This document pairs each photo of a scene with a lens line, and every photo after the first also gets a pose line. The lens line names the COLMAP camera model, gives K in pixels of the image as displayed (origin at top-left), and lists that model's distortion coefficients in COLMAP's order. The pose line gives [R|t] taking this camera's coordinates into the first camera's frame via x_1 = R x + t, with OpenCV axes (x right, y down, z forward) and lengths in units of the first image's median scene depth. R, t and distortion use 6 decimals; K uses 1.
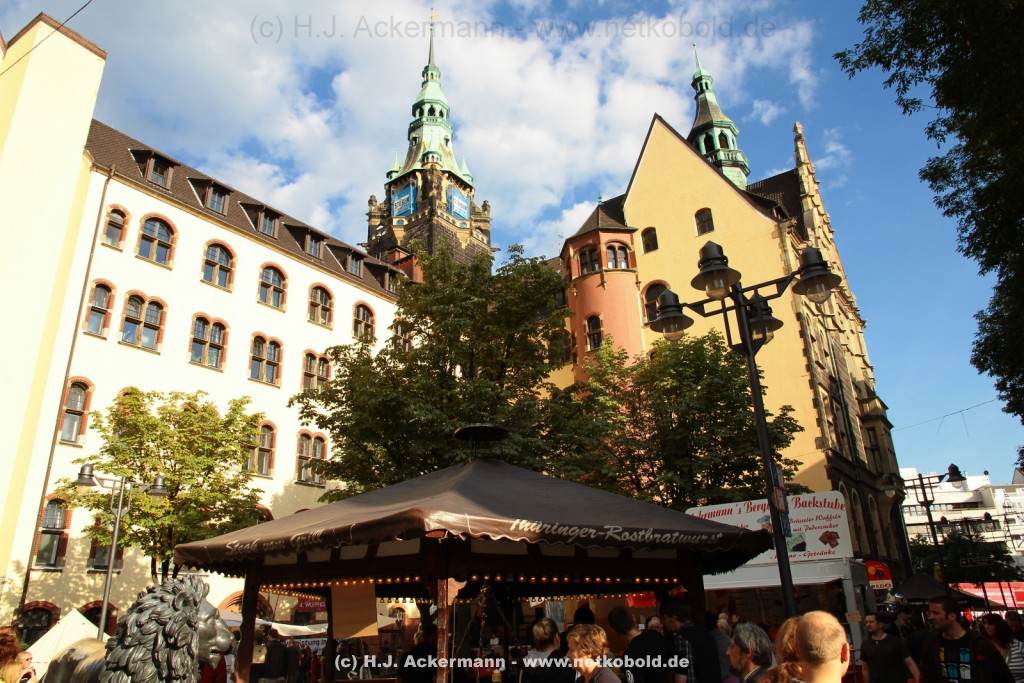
lens RADIAL K [[730.0, 0, 512.0], [0, 730.0, 341.5], [0, 0, 1]] dist [-0.118244, 0.101024]
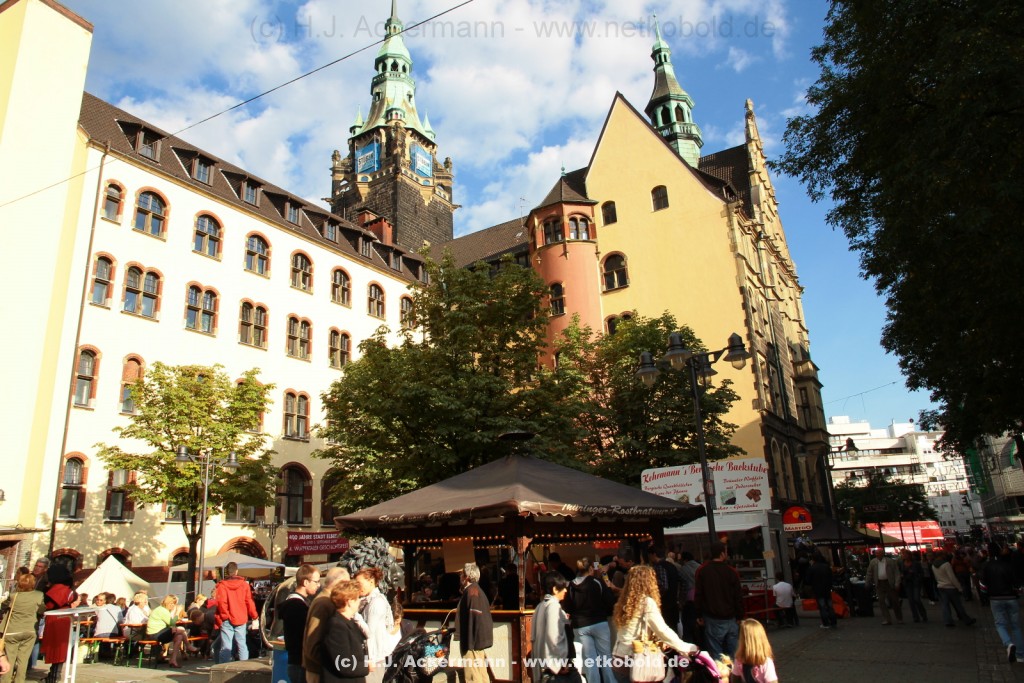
lens RADIAL K [[735.6, 0, 514.3], [0, 735.6, 339.3], [0, 0, 1]] dist [-0.115405, 0.102921]
pose [[0.997291, 0.008582, 0.073048, -0.030681], [-0.014130, 0.997025, 0.075776, -0.035730], [-0.072181, -0.076603, 0.994446, -0.091460]]
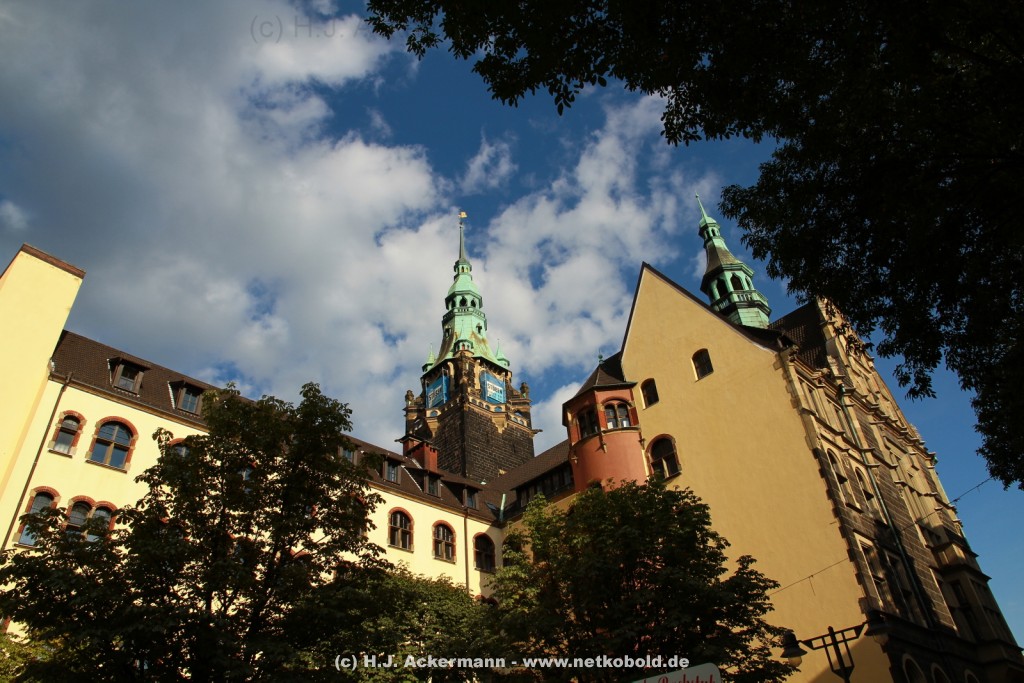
lens RADIAL K [[730.0, 0, 512.0], [0, 730.0, 341.5], [0, 0, 1]] dist [-0.118244, 0.101024]
pose [[0.984127, -0.128164, -0.122749, 0.149957], [0.091367, 0.958891, -0.268665, 0.030185], [0.152136, 0.253185, 0.955380, 0.090349]]
